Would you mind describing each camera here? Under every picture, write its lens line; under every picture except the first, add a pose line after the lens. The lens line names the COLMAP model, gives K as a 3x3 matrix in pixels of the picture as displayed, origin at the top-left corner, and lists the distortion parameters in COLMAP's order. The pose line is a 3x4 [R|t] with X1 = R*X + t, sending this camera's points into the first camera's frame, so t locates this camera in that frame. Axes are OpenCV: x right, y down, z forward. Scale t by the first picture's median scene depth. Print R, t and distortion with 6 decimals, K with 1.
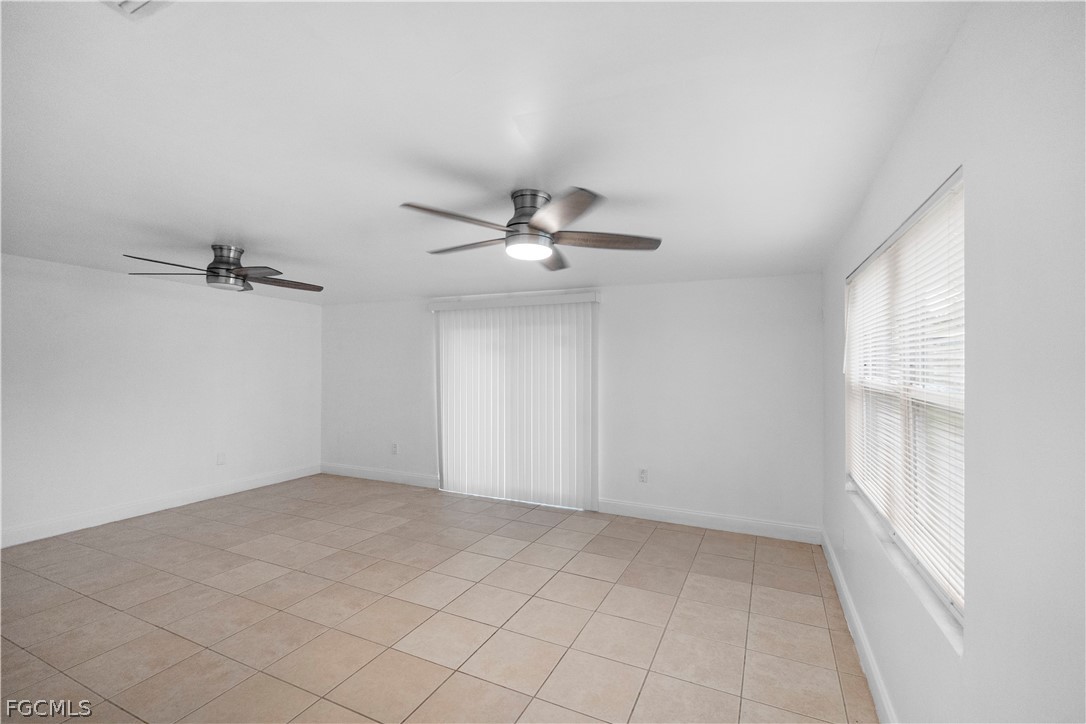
lens RADIAL K [[486.2, 0, 543.0], [0, 486.2, 362.0], [0, 0, 1]] dist [-0.001728, -0.000358]
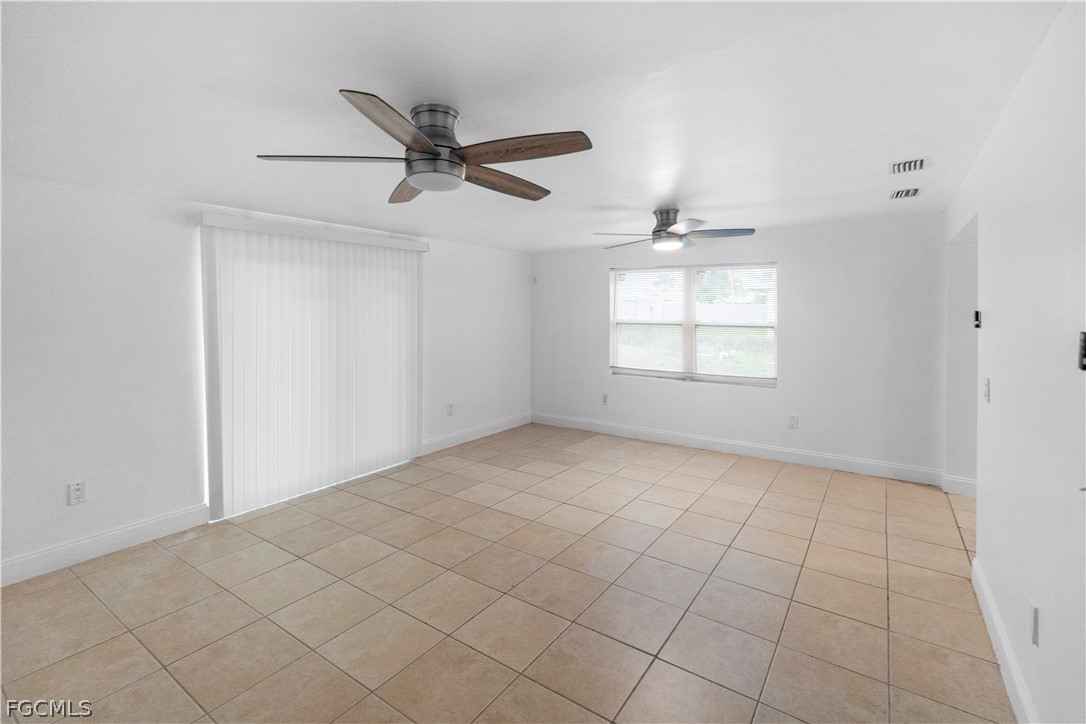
lens RADIAL K [[493.1, 0, 541.4], [0, 493.1, 313.2], [0, 0, 1]] dist [-0.000286, -0.000044]
pose [[0.172736, -0.014191, 0.984866, -0.911359], [-0.002326, 0.999888, 0.014815, -0.010496], [-0.984965, -0.004849, 0.172683, 0.600416]]
